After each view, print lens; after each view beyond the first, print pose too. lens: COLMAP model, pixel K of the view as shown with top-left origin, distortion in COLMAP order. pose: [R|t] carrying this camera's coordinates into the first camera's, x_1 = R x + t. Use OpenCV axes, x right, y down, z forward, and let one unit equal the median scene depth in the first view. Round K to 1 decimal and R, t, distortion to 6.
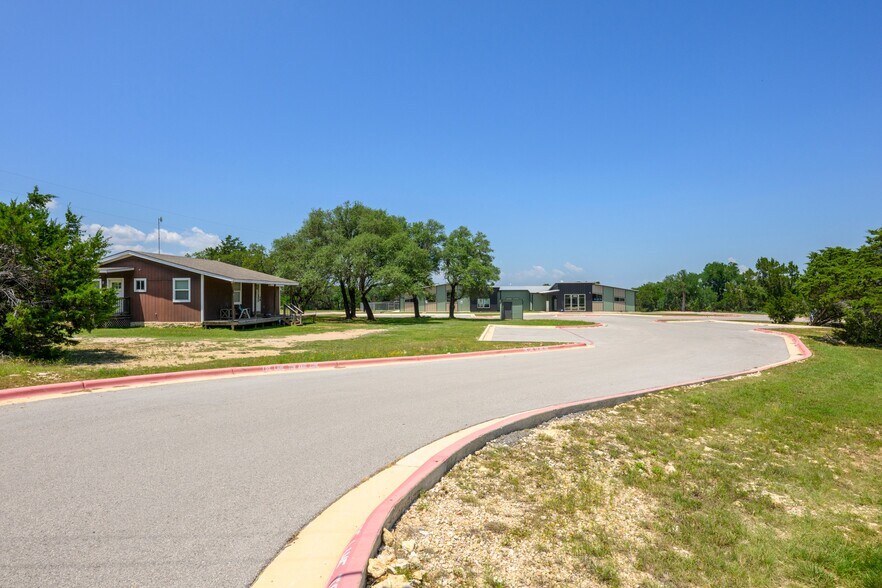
lens RADIAL K [[504.7, 0, 441.8], [0, 504.7, 291.3], [0, 0, 1]] dist [-0.024227, -0.000557]
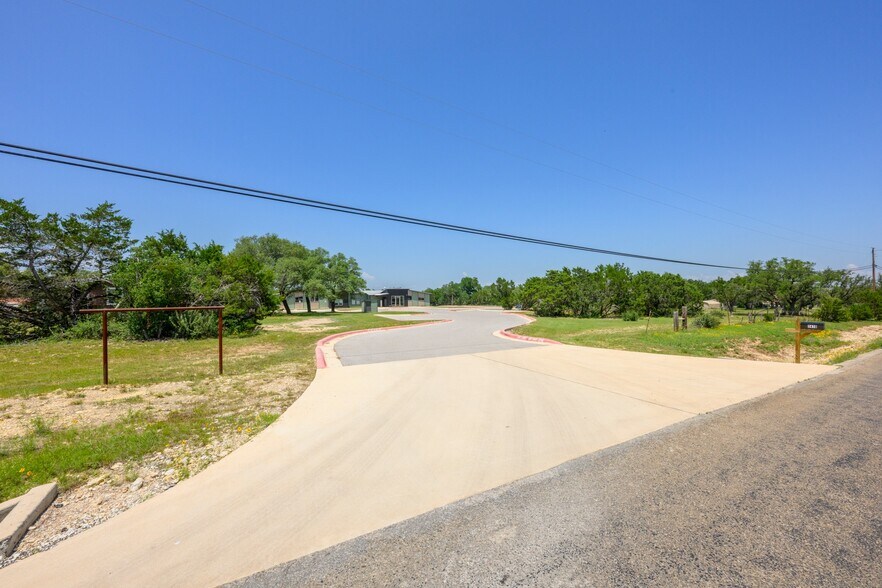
lens RADIAL K [[504.7, 0, 442.1], [0, 504.7, 293.8], [0, 0, 1]] dist [-0.024227, -0.000557]
pose [[0.837670, -0.003264, 0.546167, -0.501112], [-0.001660, 0.999962, 0.008522, -0.015091], [-0.546175, -0.008045, 0.837633, -0.433792]]
